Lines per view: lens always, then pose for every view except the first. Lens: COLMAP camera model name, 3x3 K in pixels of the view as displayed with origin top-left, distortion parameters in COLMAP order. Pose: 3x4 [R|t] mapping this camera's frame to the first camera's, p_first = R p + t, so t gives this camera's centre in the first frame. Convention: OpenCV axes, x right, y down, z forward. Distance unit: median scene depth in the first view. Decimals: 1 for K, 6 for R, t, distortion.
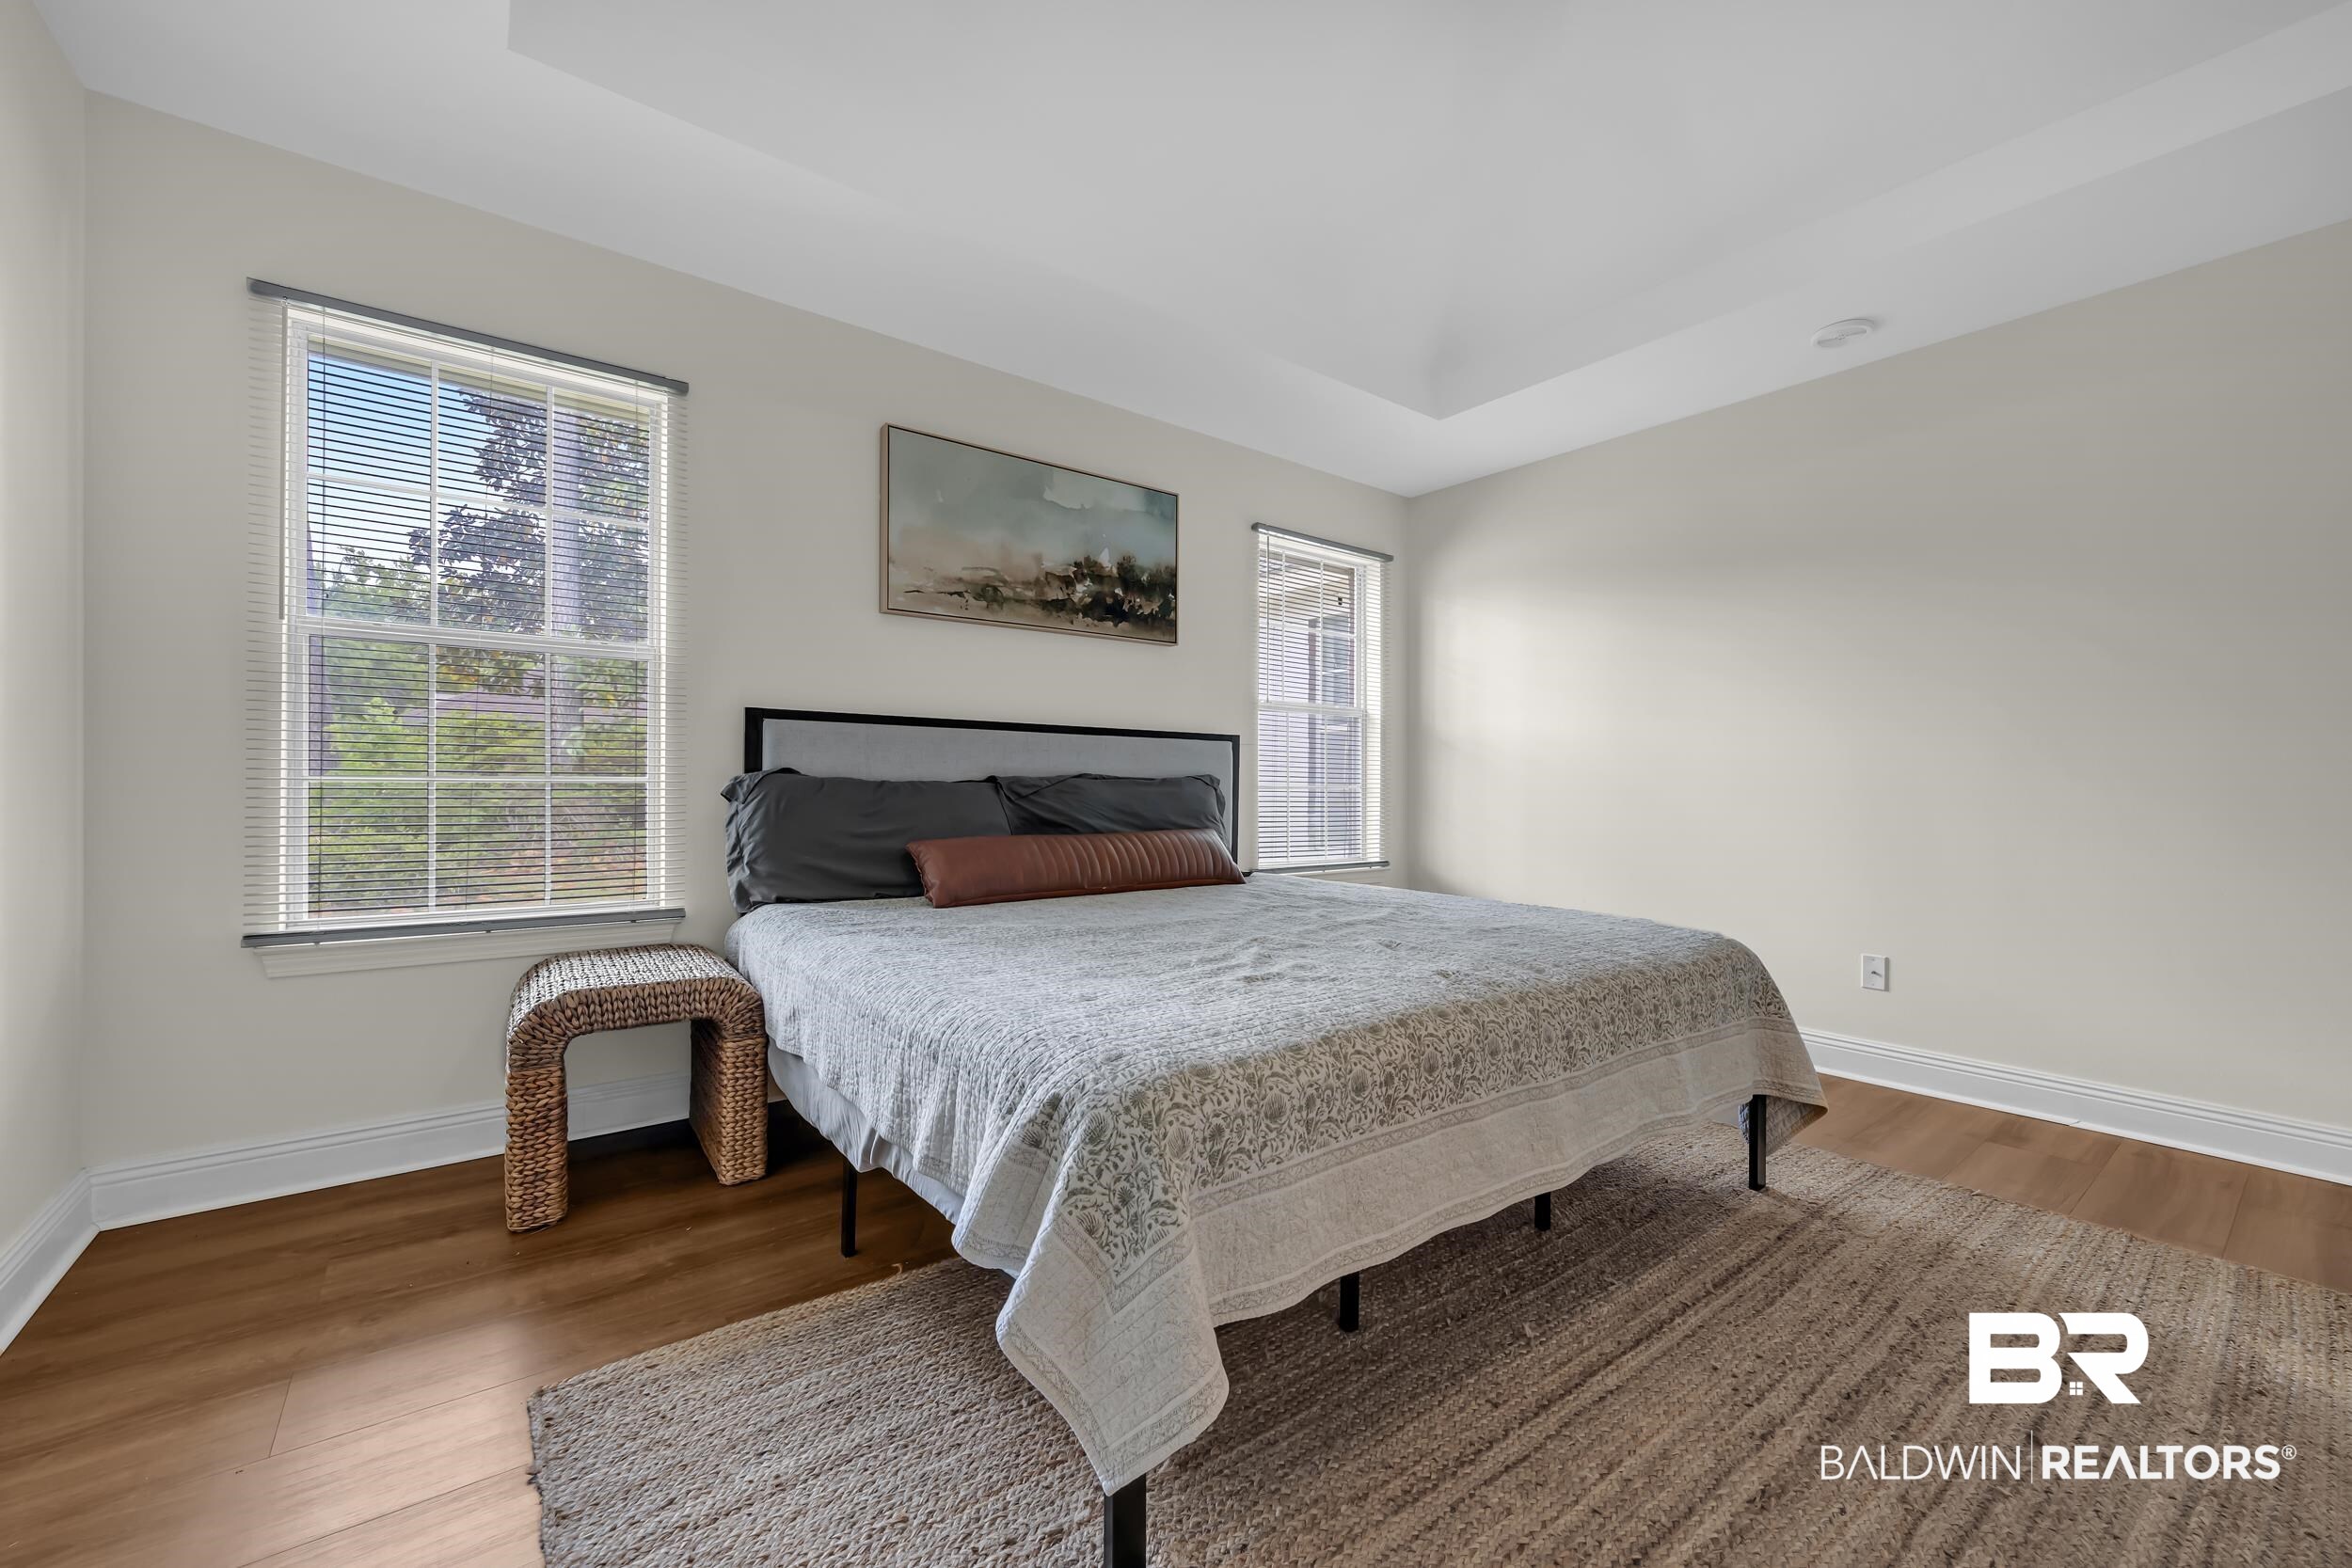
lens RADIAL K [[944.9, 0, 1173.6], [0, 944.9, 786.7], [0, 0, 1]] dist [0.000519, -0.000119]
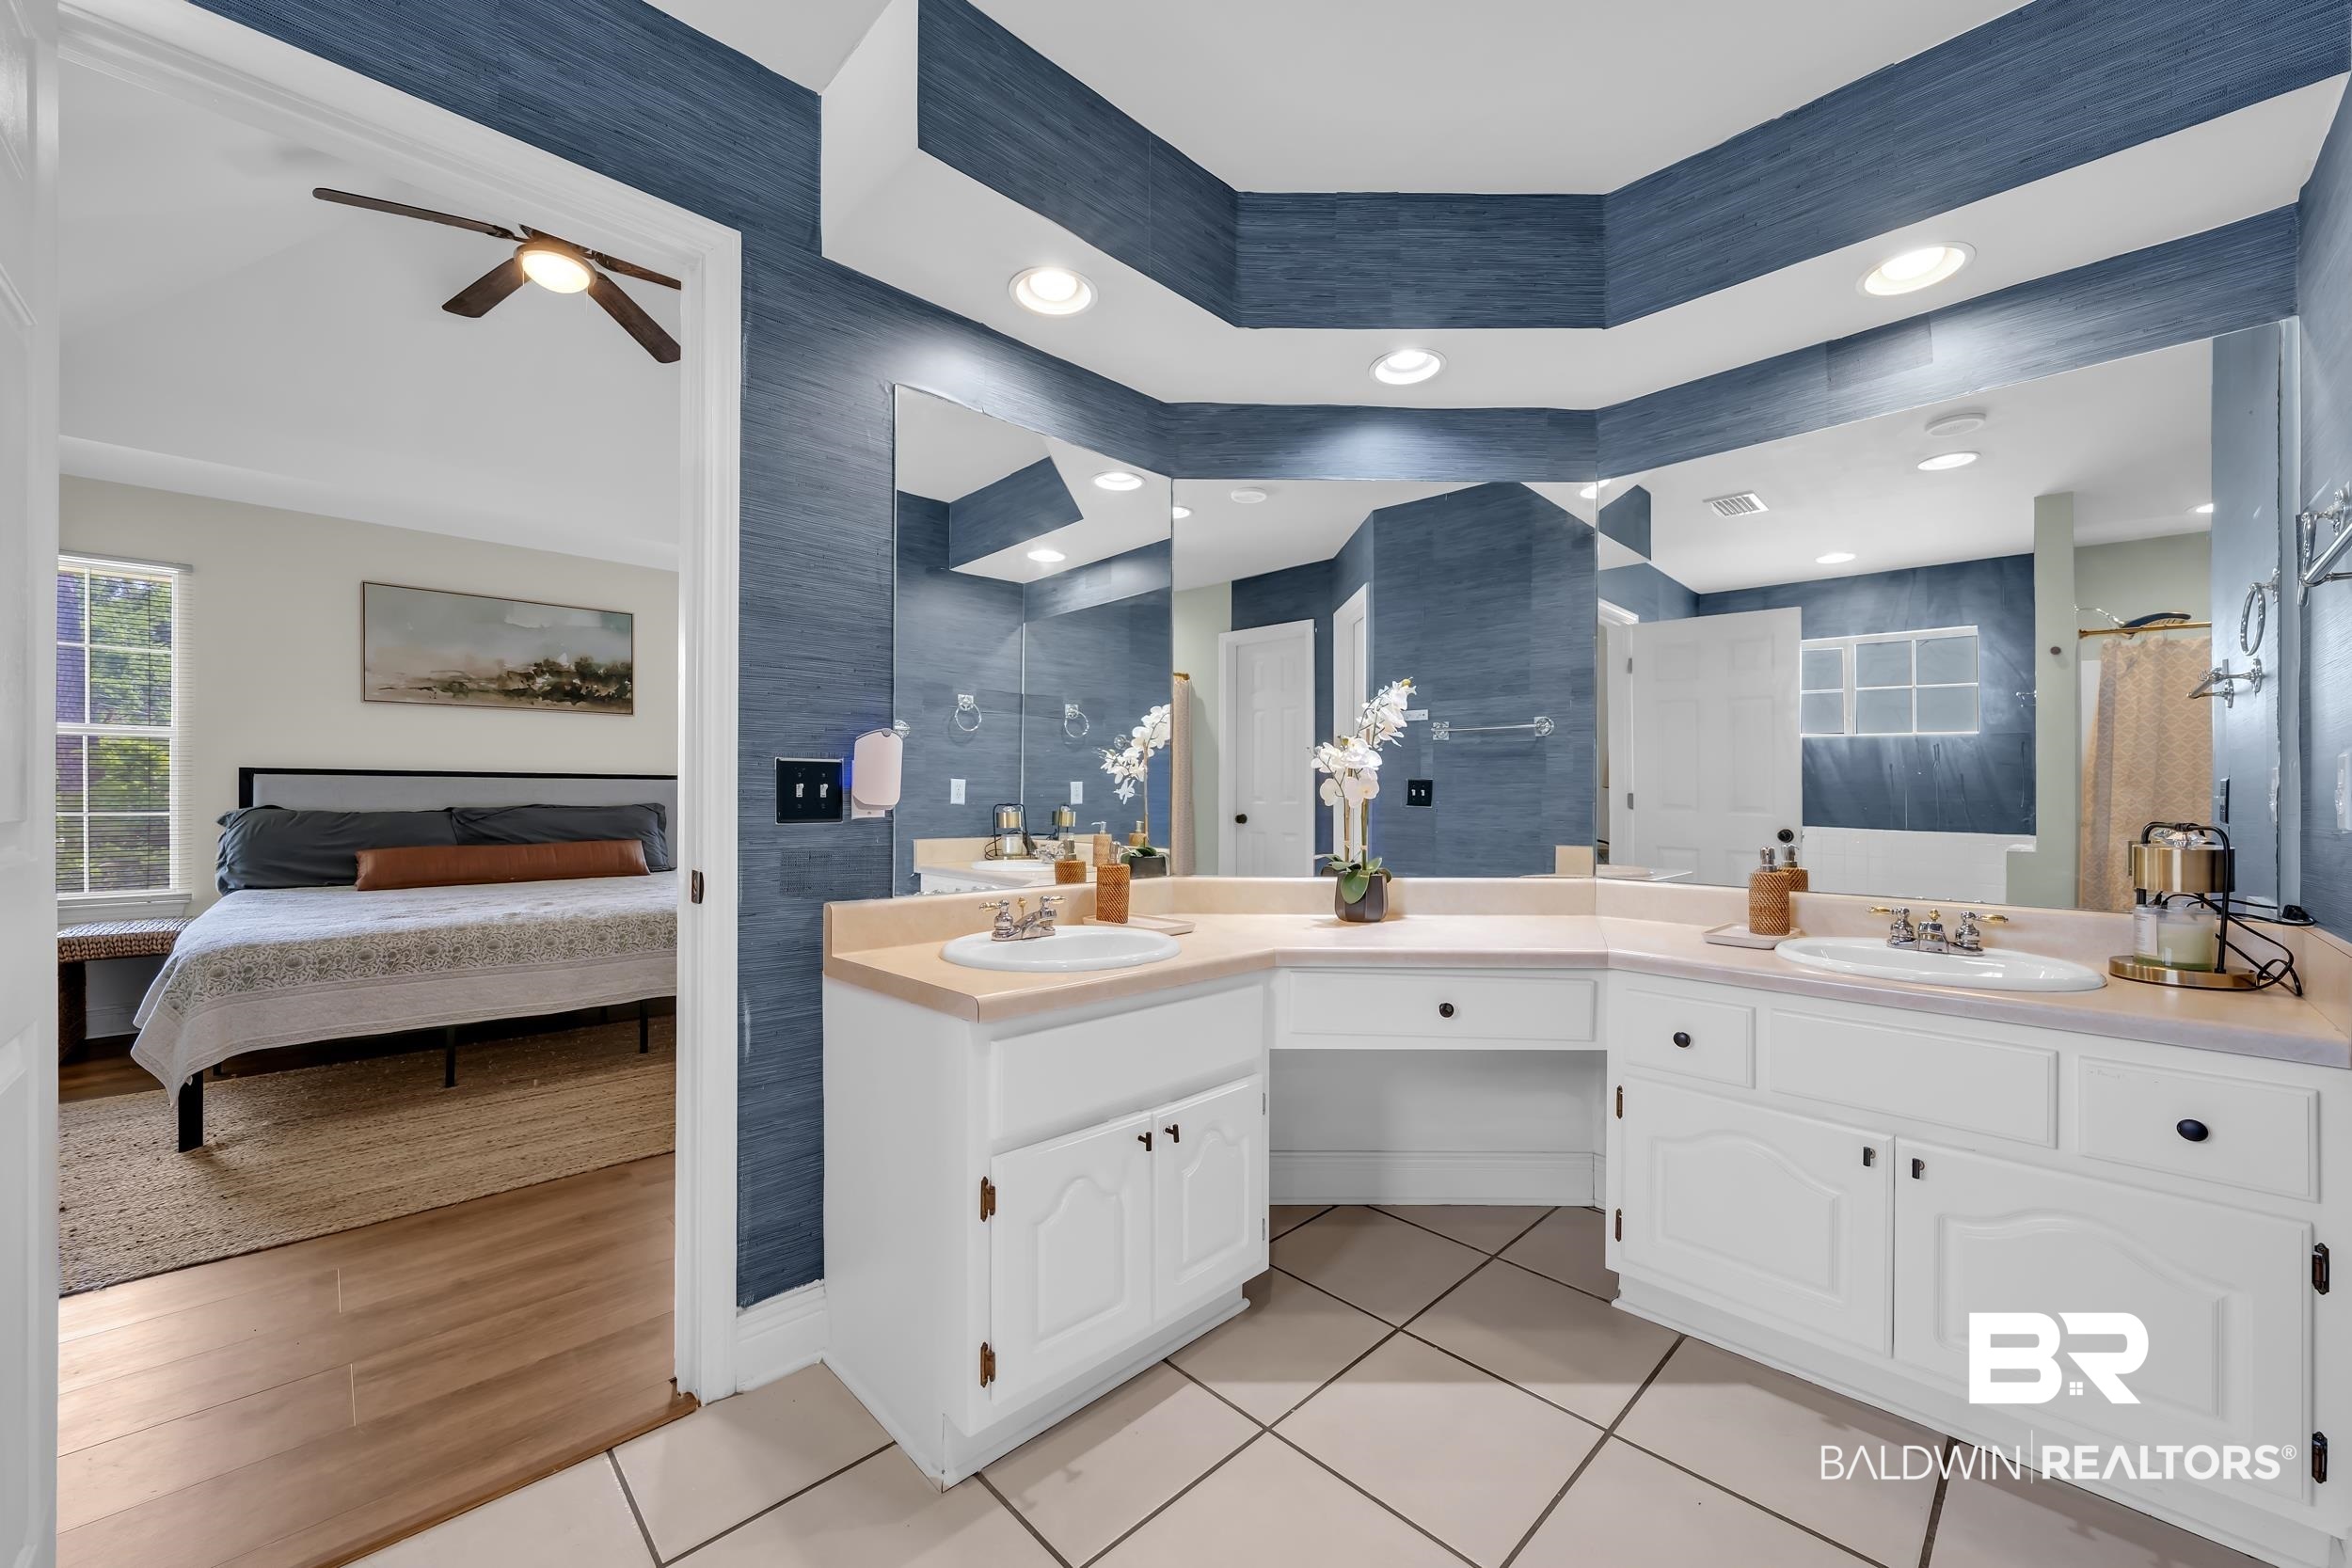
lens RADIAL K [[905.6, 0, 1172.9], [0, 905.6, 793.6], [0, 0, 1]] dist [-0.001830, -0.000231]
pose [[0.993725, -0.002581, 0.111823, 0.783419], [0.002397, 0.999996, 0.001783, -0.031863], [-0.111827, -0.001504, 0.993727, -0.575263]]
